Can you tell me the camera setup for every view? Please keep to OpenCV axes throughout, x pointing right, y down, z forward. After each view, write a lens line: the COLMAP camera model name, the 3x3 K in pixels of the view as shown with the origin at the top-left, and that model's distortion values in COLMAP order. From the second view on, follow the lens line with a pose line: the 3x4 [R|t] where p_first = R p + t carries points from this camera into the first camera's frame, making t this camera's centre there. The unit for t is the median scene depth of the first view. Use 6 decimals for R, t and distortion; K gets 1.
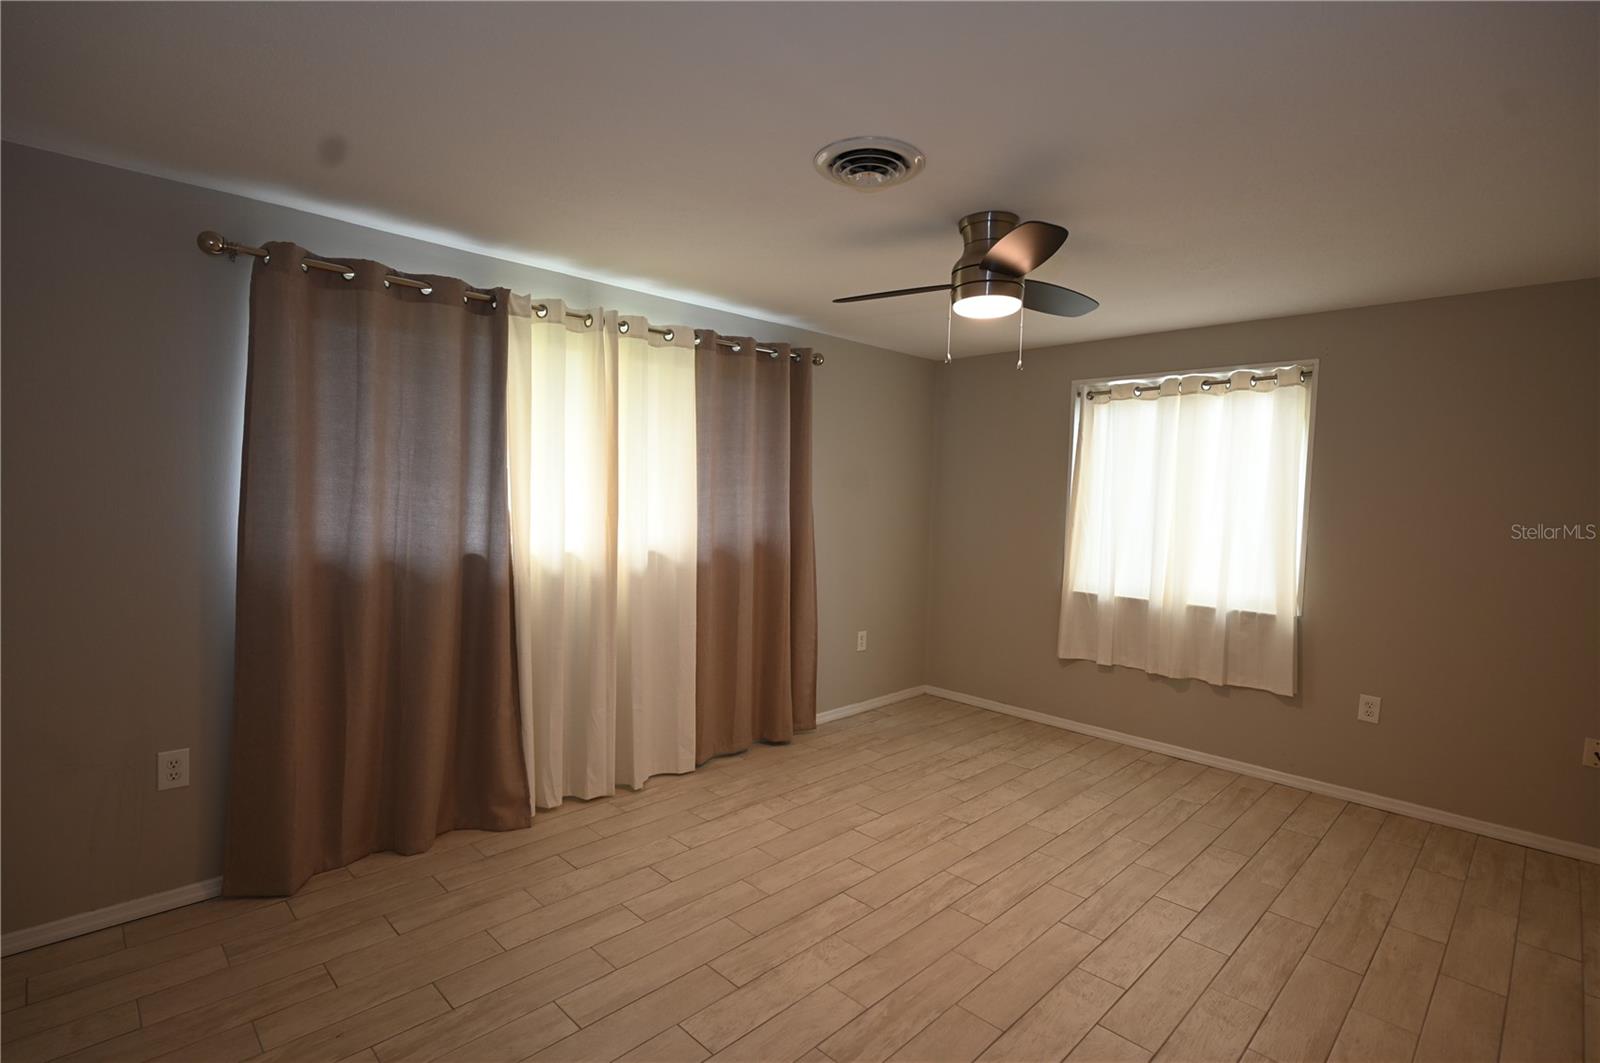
lens RADIAL K [[760.6, 0, 798.0], [0, 760.6, 542.2], [0, 0, 1]] dist [0.002554, -0.000156]
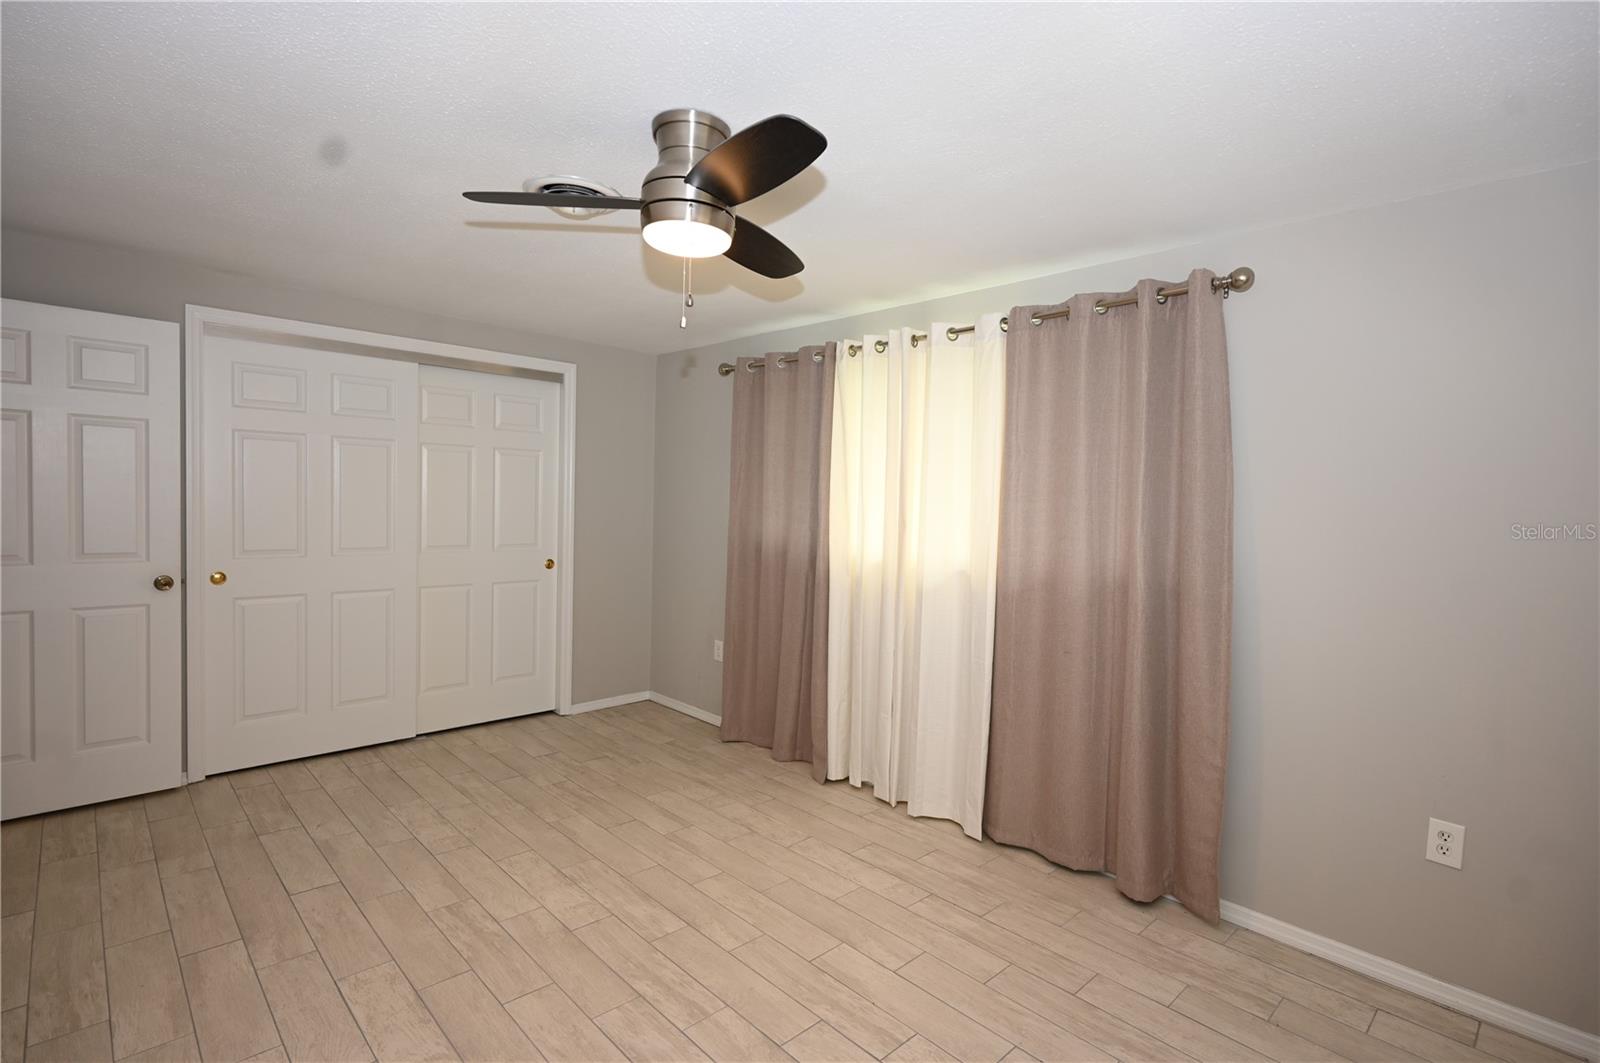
lens RADIAL K [[760.6, 0, 795.3], [0, 760.6, 530.6], [0, 0, 1]] dist [0.002554, -0.000156]
pose [[-0.015086, 0.003026, -0.999882, 0.896289], [-0.108873, 0.994045, 0.004651, -0.019171], [0.993941, 0.108930, -0.014666, 1.020604]]
